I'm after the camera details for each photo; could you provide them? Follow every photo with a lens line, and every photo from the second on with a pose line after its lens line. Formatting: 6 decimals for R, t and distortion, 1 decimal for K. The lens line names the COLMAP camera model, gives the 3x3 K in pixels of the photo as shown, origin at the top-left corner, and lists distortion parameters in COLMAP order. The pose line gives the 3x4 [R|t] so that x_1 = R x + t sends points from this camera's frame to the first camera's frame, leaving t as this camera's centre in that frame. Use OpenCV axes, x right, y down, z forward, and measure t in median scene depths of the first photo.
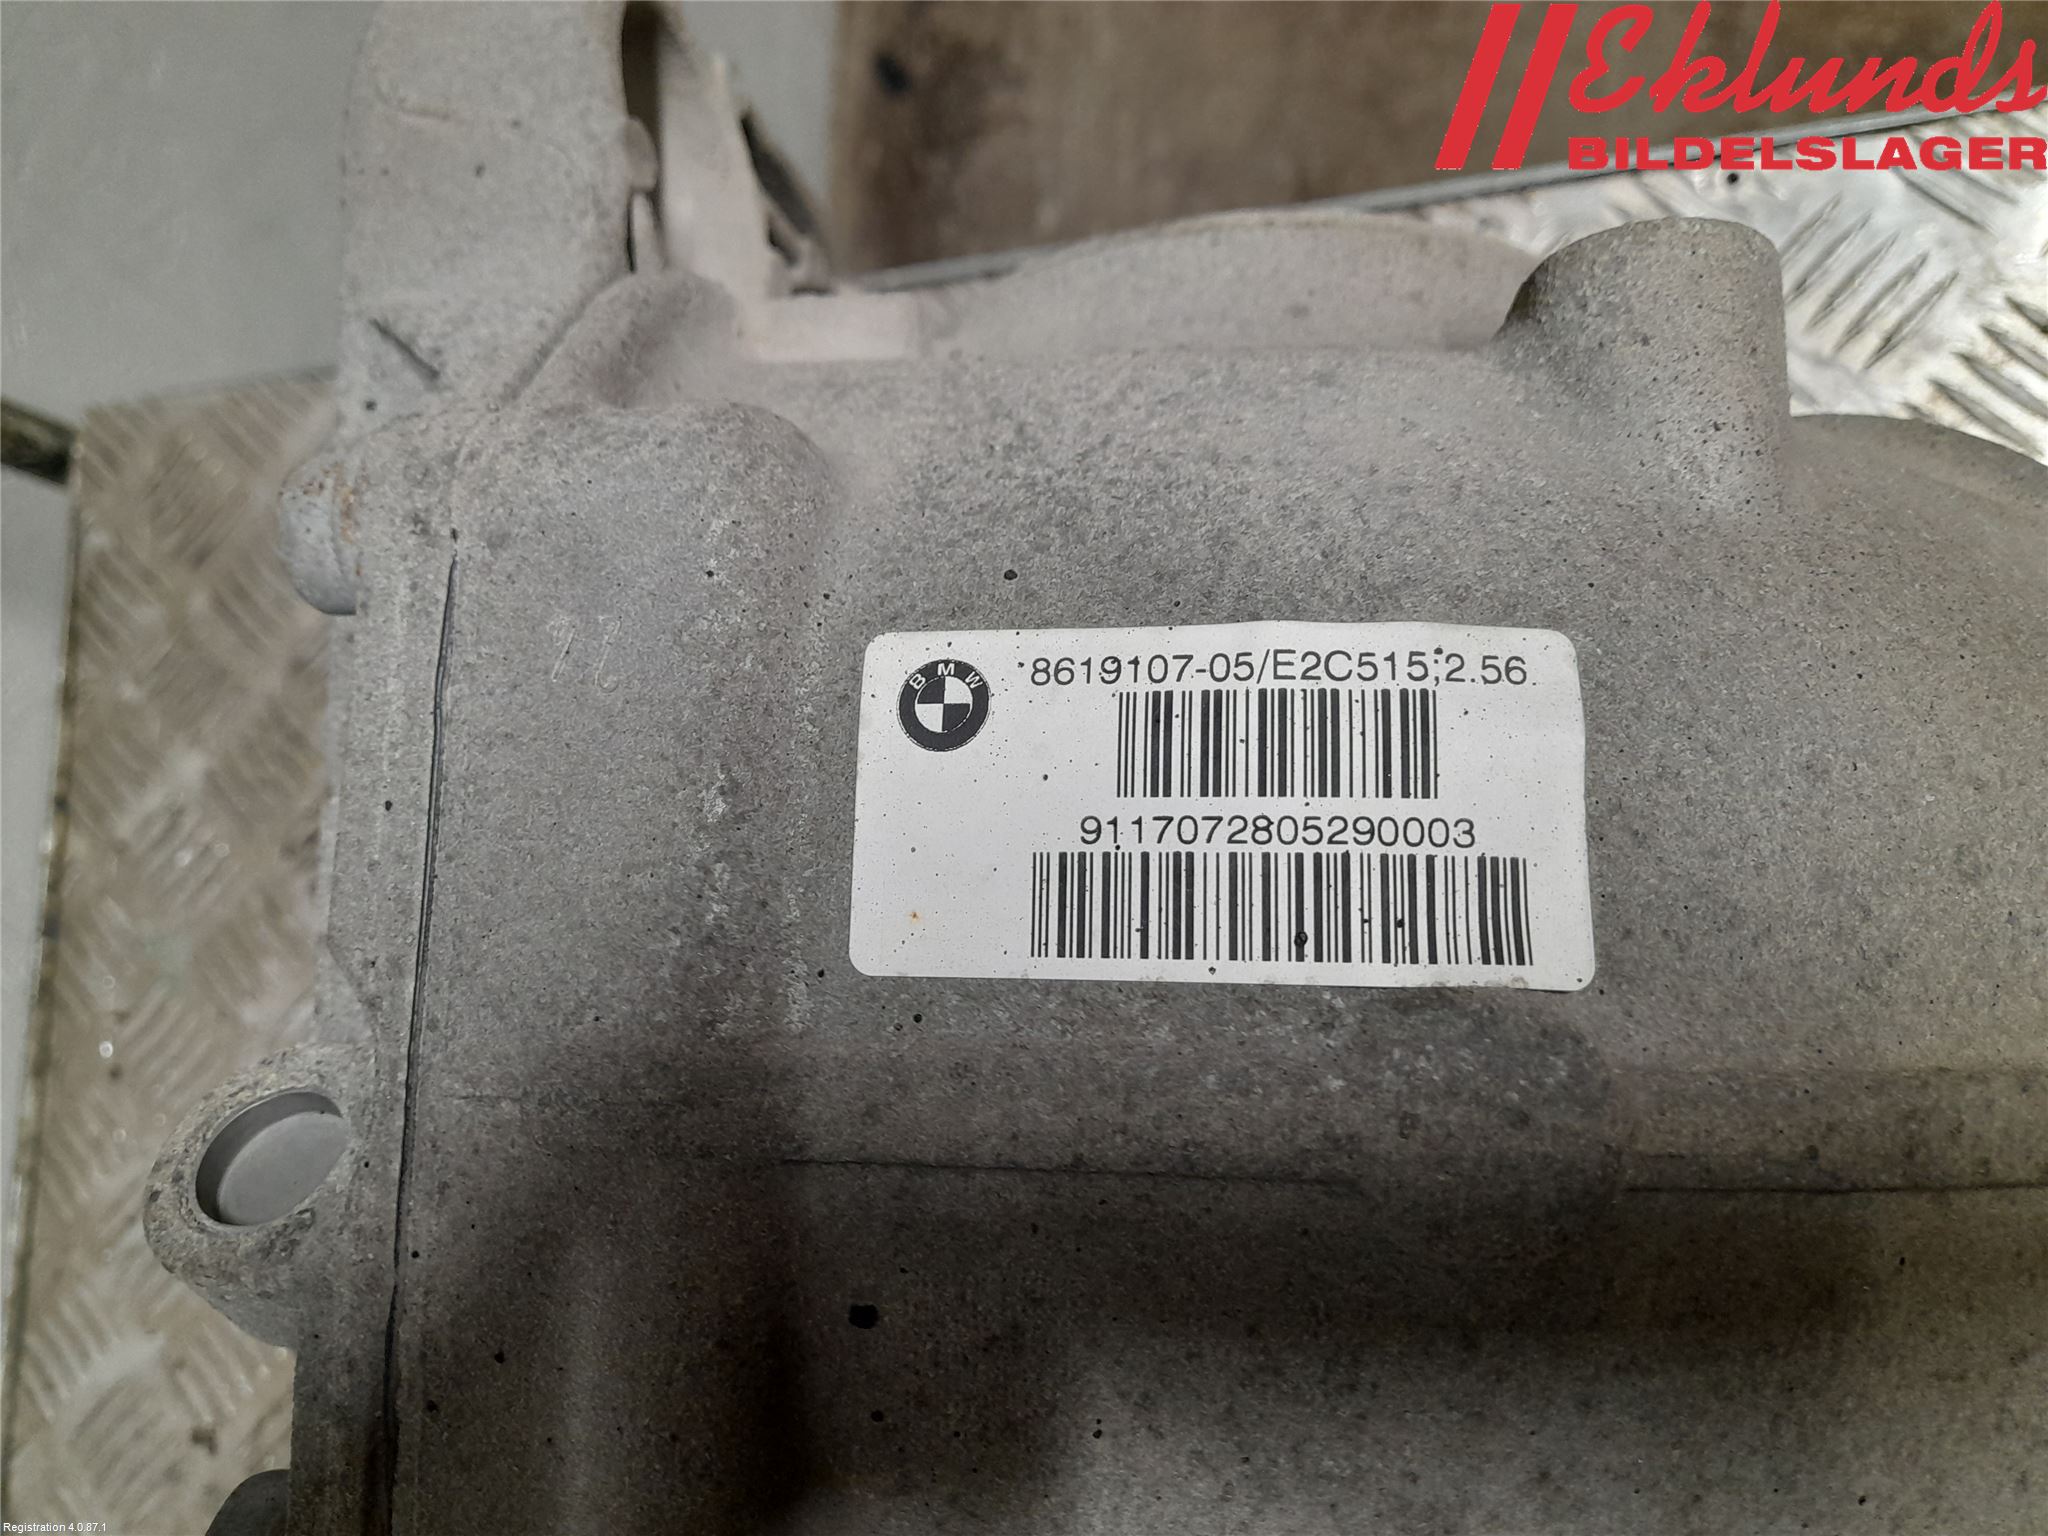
lens RADIAL K [[1458.4, 0, 1024.0], [0, 1458.4, 768.0], [0, 0, 1]] dist [0.047782, -0.041172]
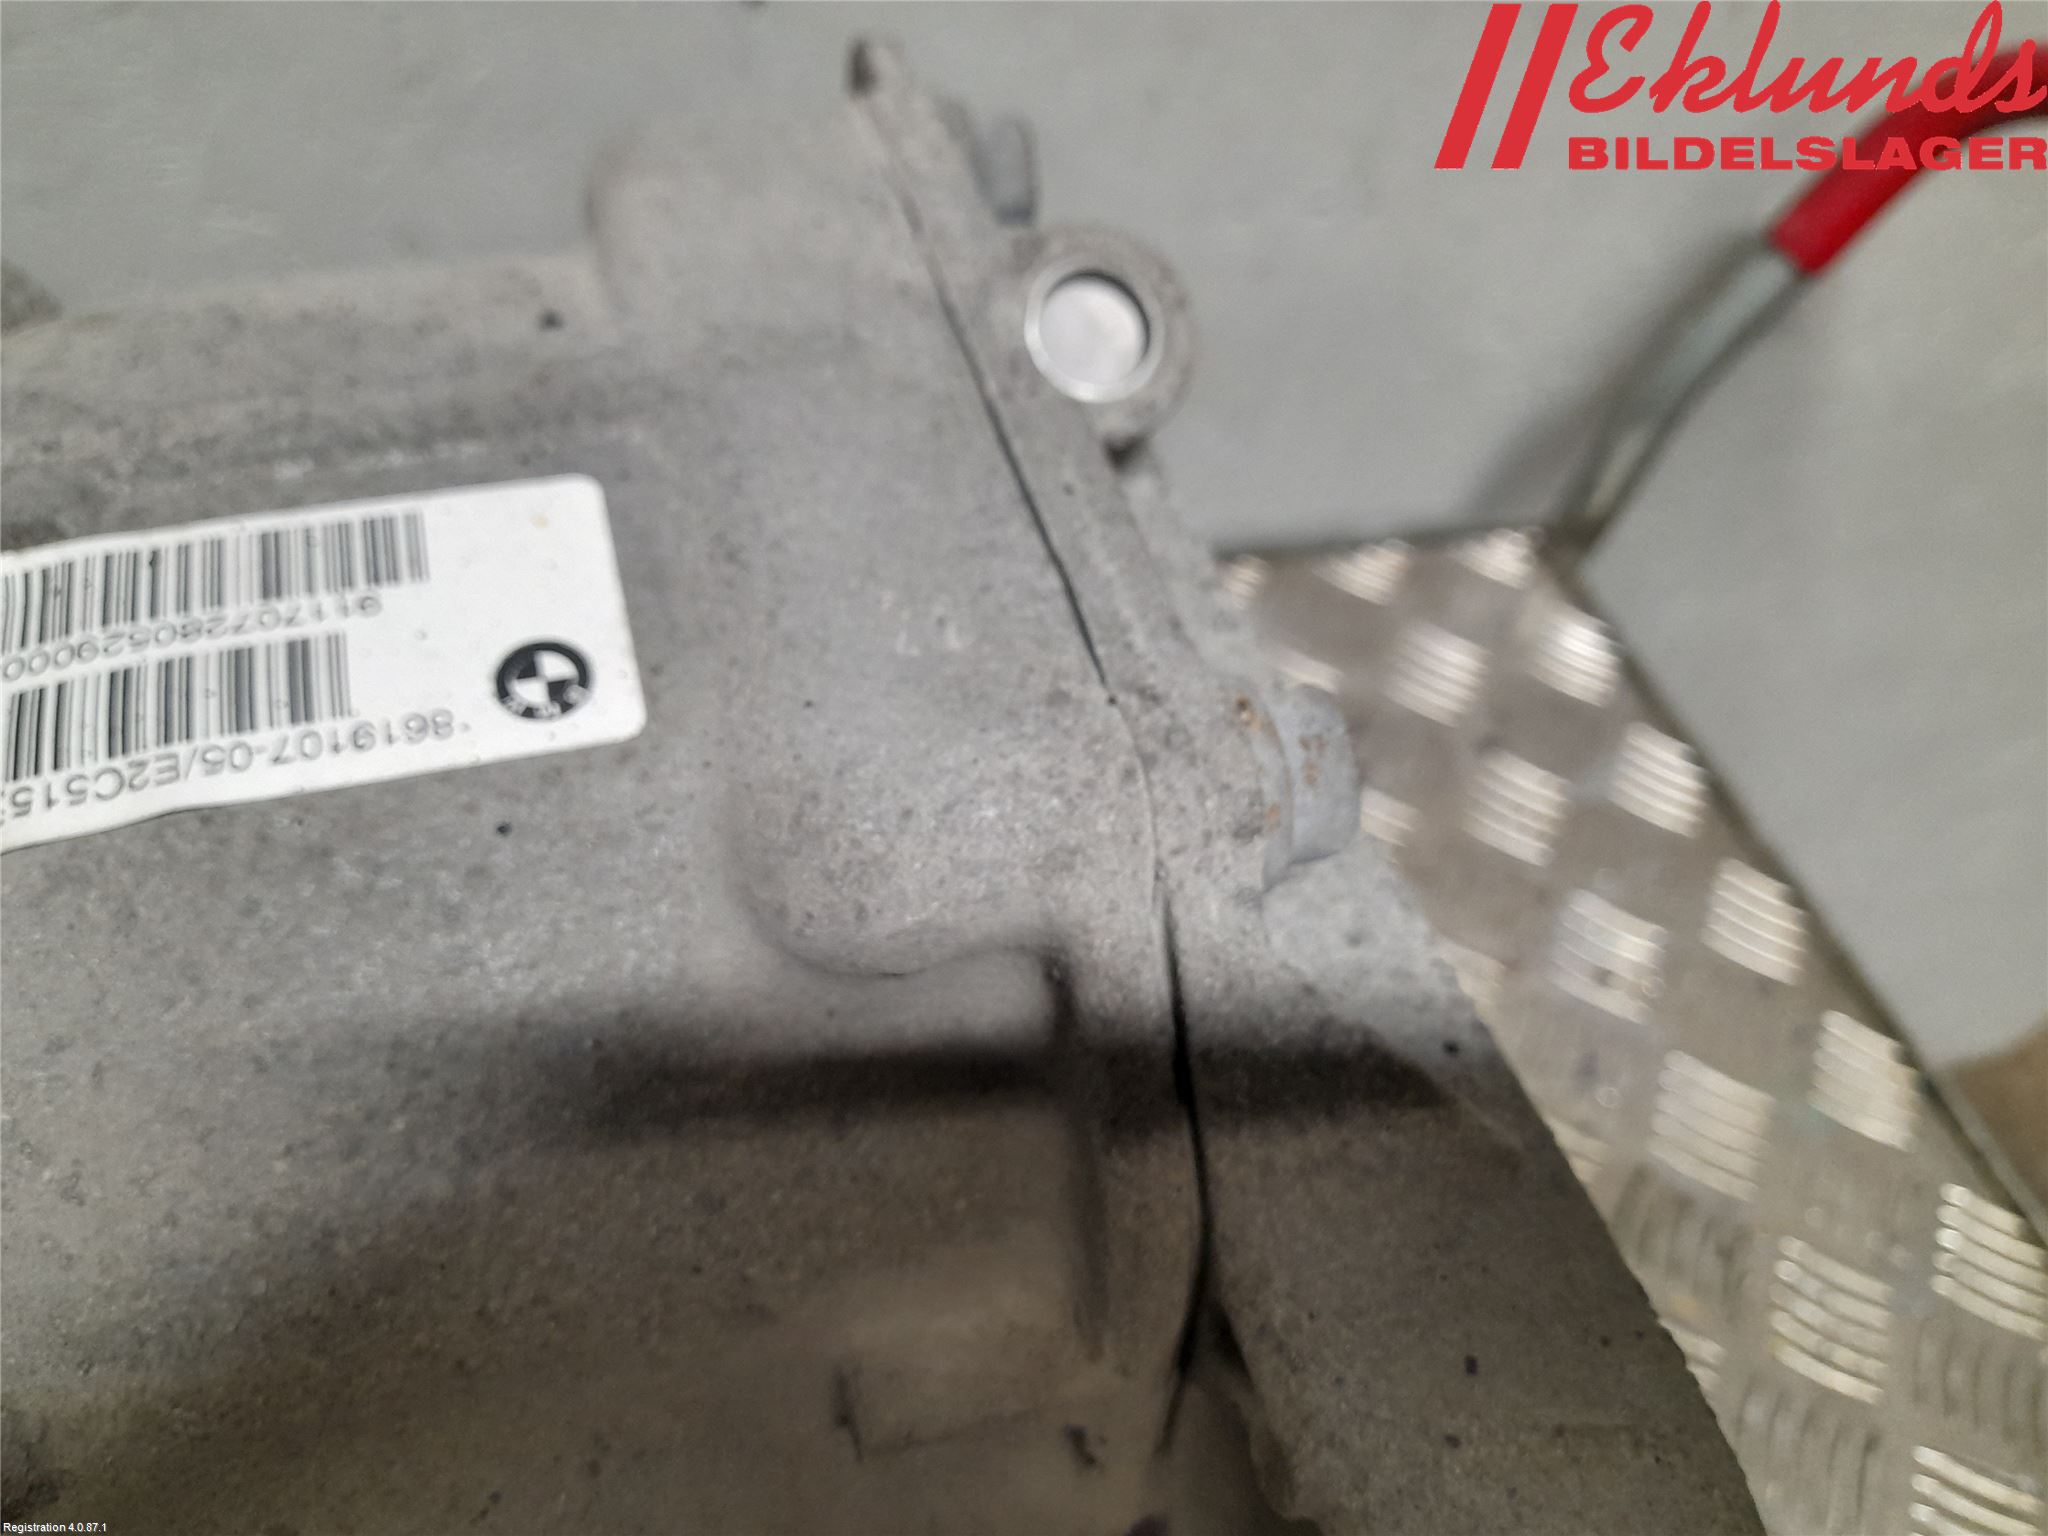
lens RADIAL K [[1554.8, 0, 1024.0], [0, 1554.8, 768.0], [0, 0, 1]] dist [0.001503, -0.043906]
pose [[-0.947474, 0.296839, -0.119080, -0.223734], [-0.300388, -0.698048, 0.649998, -0.876038], [0.109822, 0.651626, 0.750549, 0.311659]]
